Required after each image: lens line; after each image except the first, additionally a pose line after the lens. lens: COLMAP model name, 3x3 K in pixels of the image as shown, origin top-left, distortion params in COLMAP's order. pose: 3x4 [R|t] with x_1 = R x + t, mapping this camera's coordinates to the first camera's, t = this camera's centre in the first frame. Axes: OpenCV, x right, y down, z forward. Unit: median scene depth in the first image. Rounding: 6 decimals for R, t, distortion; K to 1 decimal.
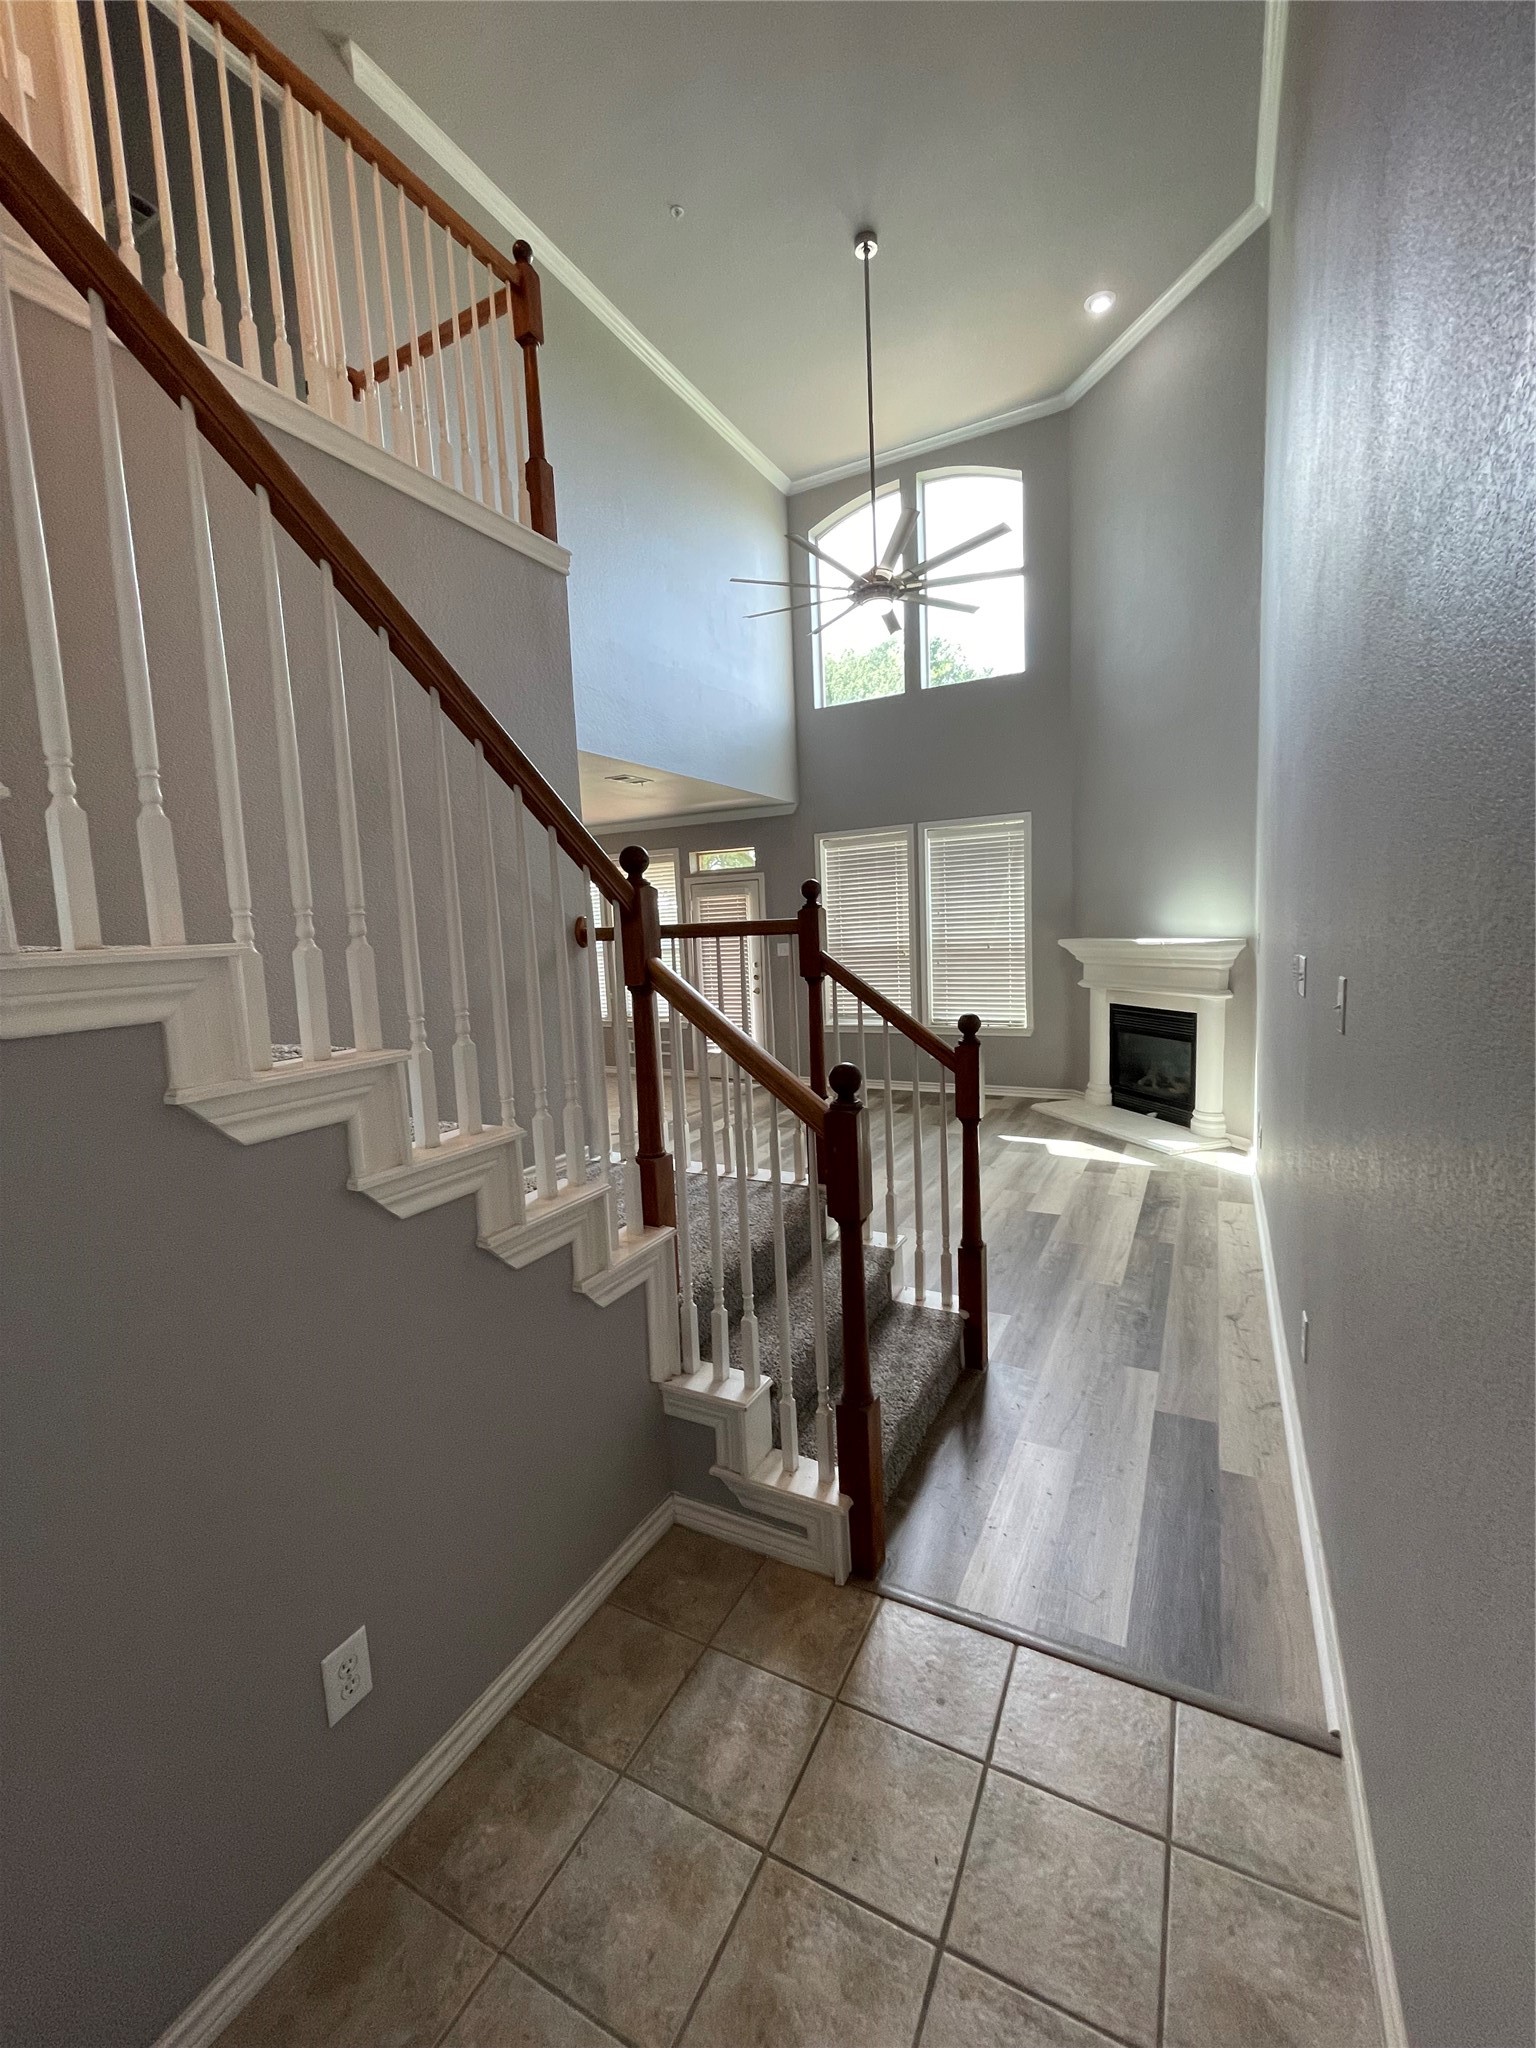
lens RADIAL K [[828.2, 0, 765.3], [0, 828.2, 1021.7], [0, 0, 1]] dist [0.000274, -0.000819]
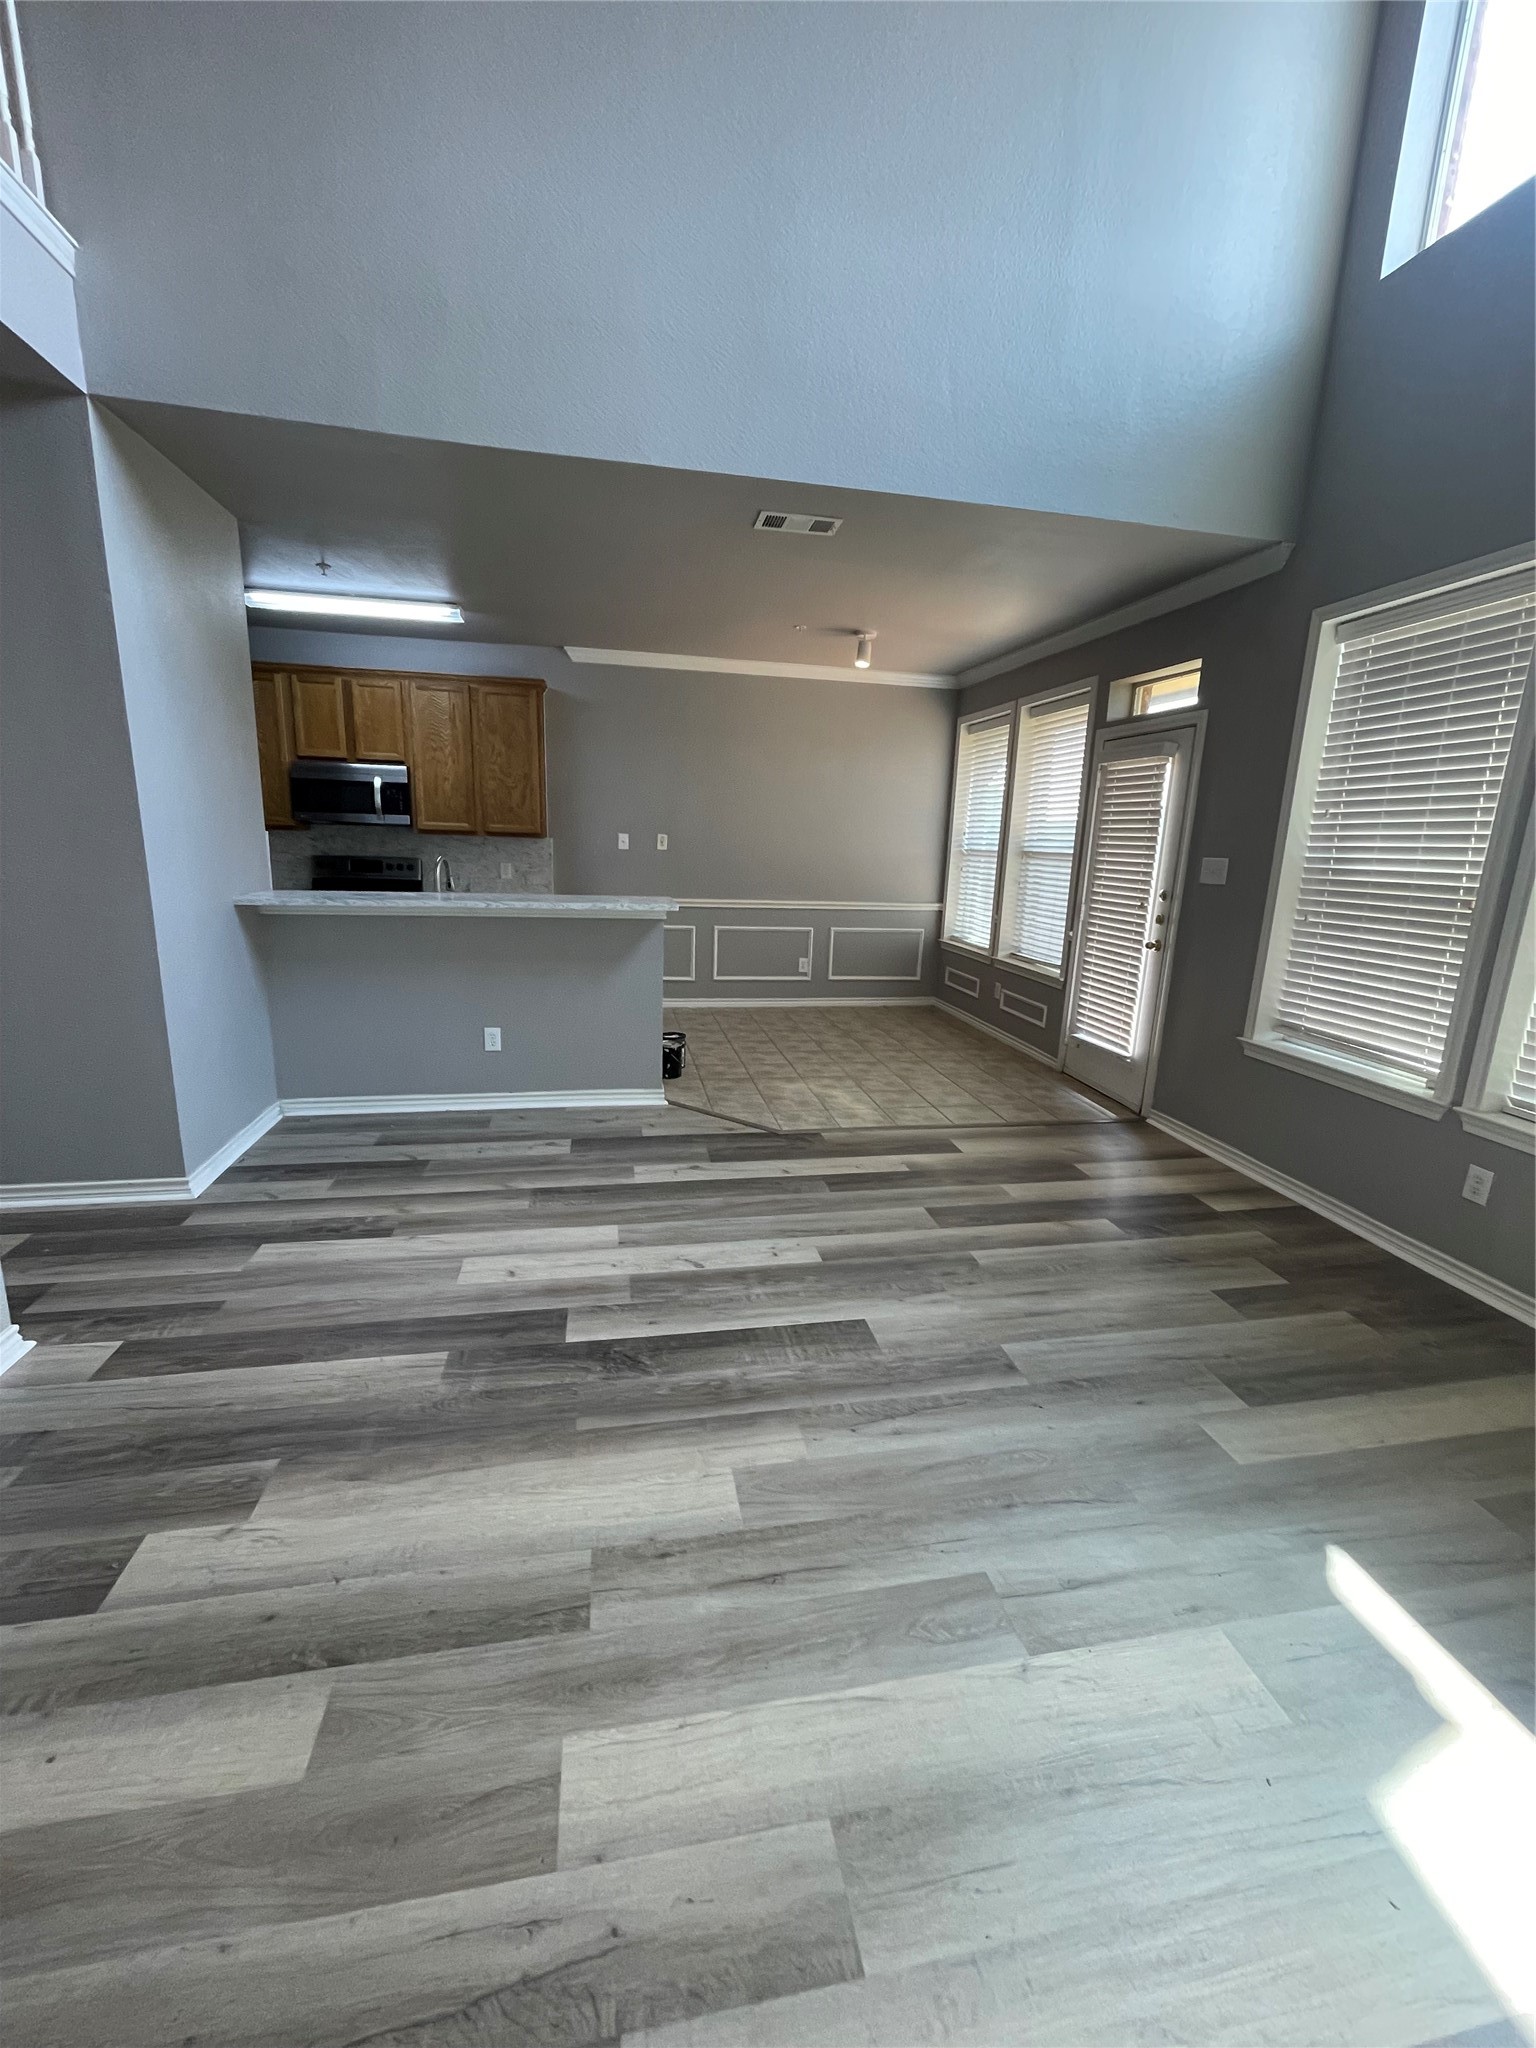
lens RADIAL K [[829.3, 0, 768.3], [0, 829.3, 1020.6], [0, 0, 1]] dist [-0.002680, -0.000473]
pose [[0.632433, 0.233442, -0.738603, 0.627329], [-0.149599, 0.972367, 0.179230, -0.129280], [0.760032, -0.002857, 0.649879, 1.251804]]
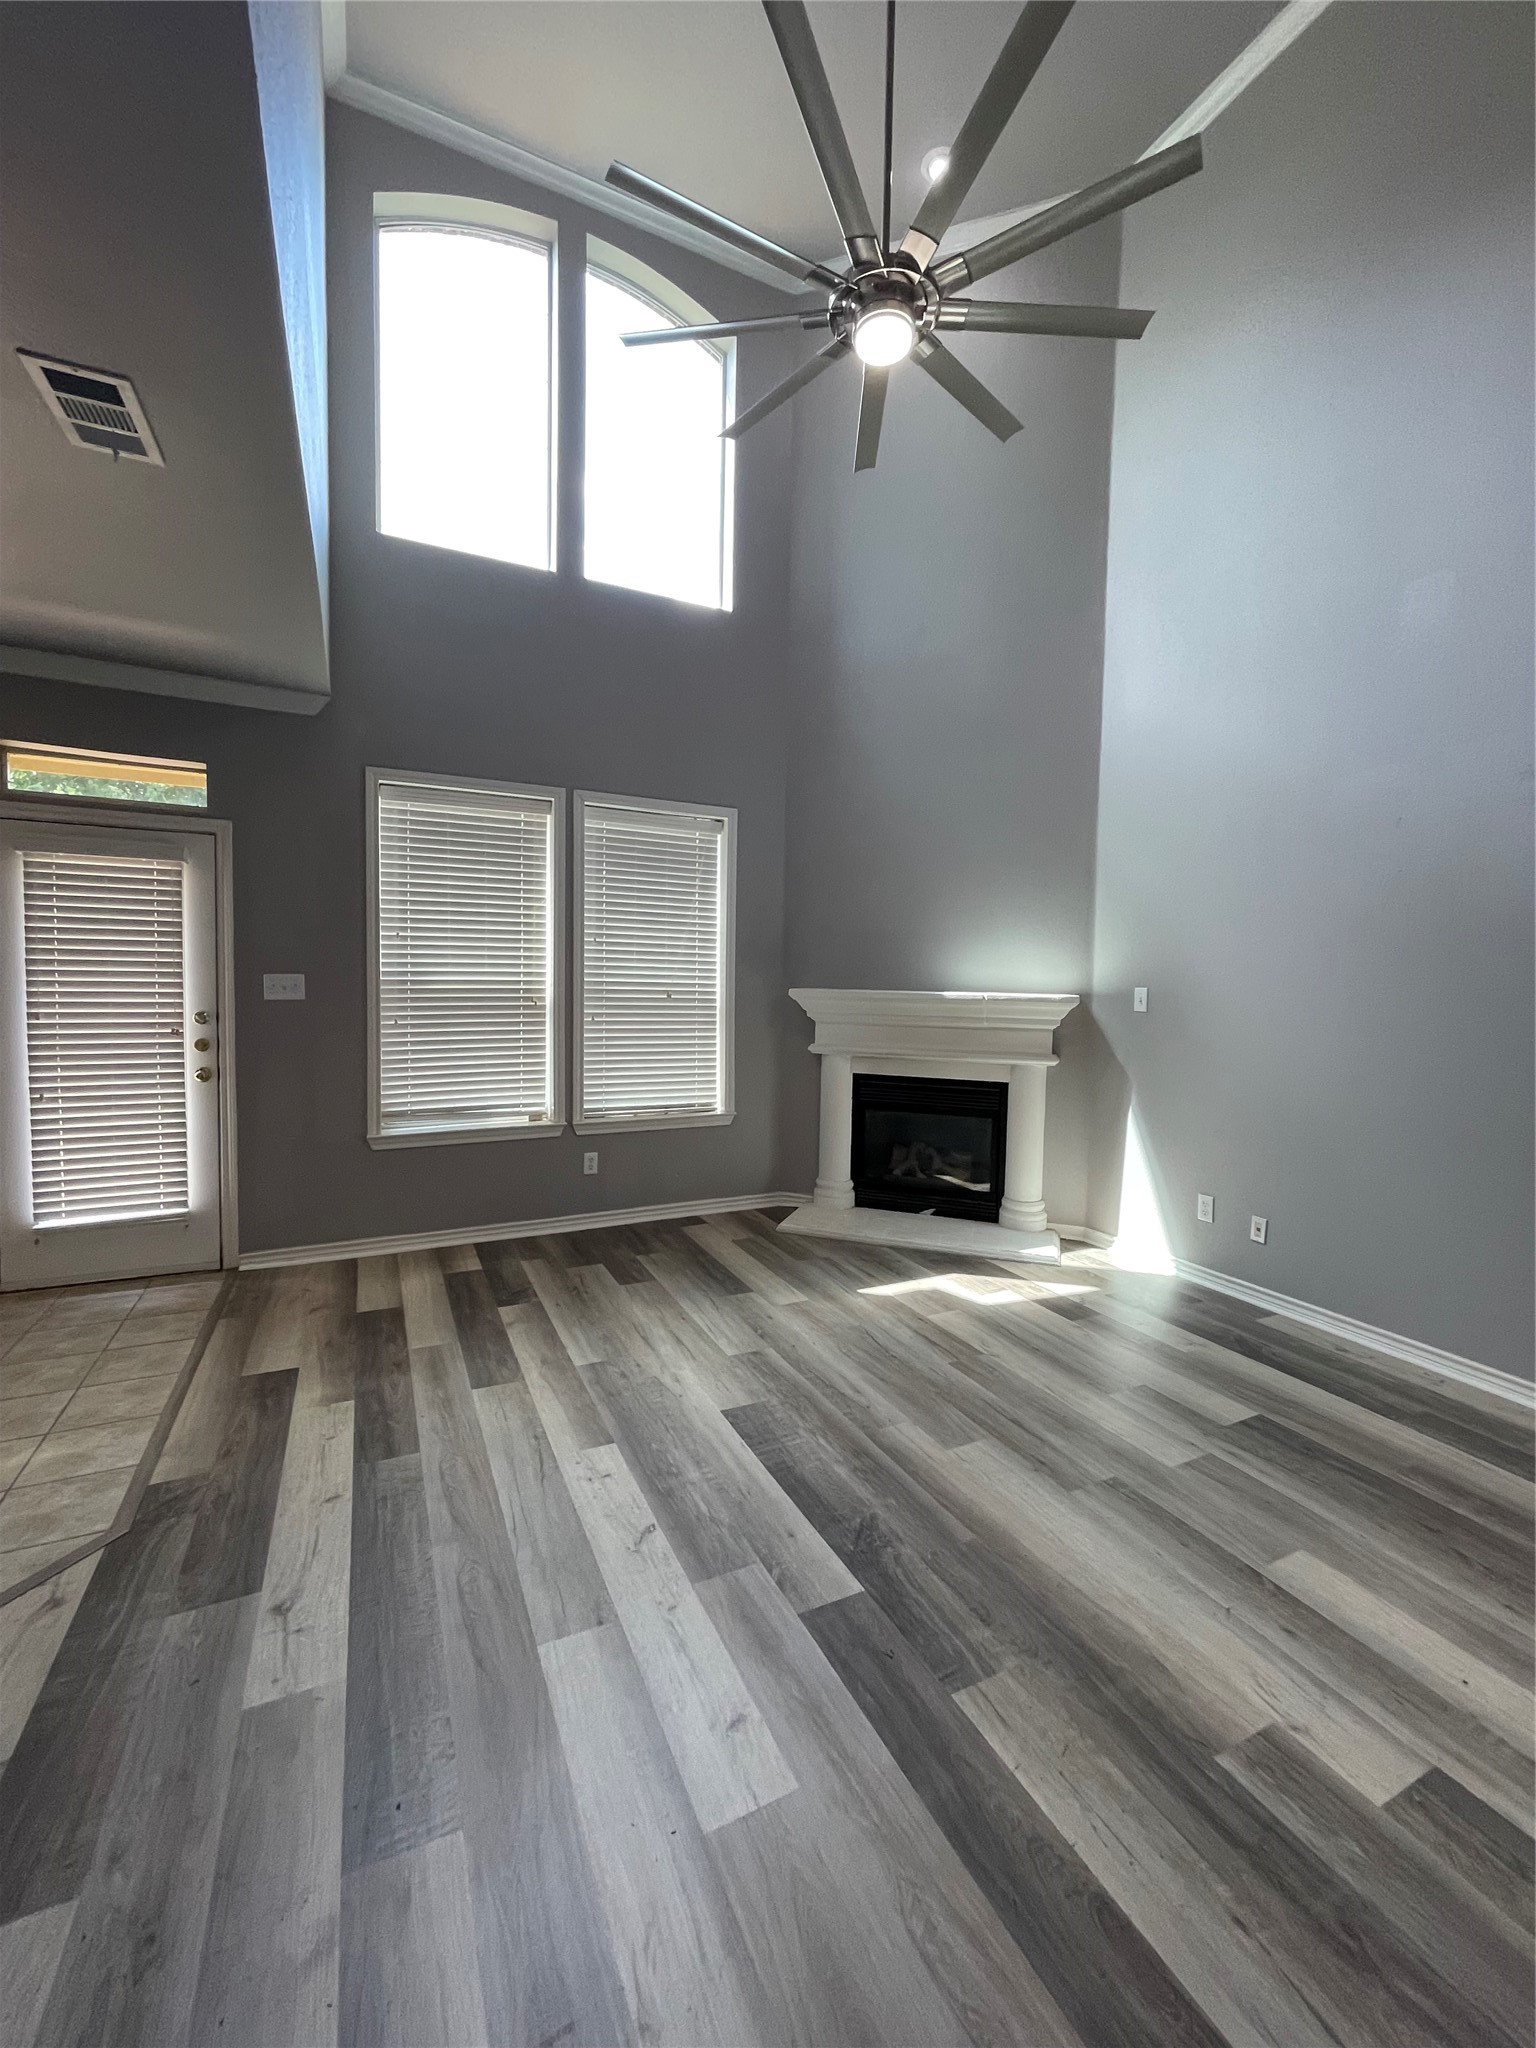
lens RADIAL K [[833.4, 0, 769.9], [0, 833.4, 1017.7], [0, 0, 1]] dist [-0.001904, 0.000607]
pose [[0.583039, 0.013117, 0.812338, -0.538753], [0.048704, 0.997507, -0.051063, -0.079515], [-0.810983, 0.069336, 0.580947, 1.268654]]
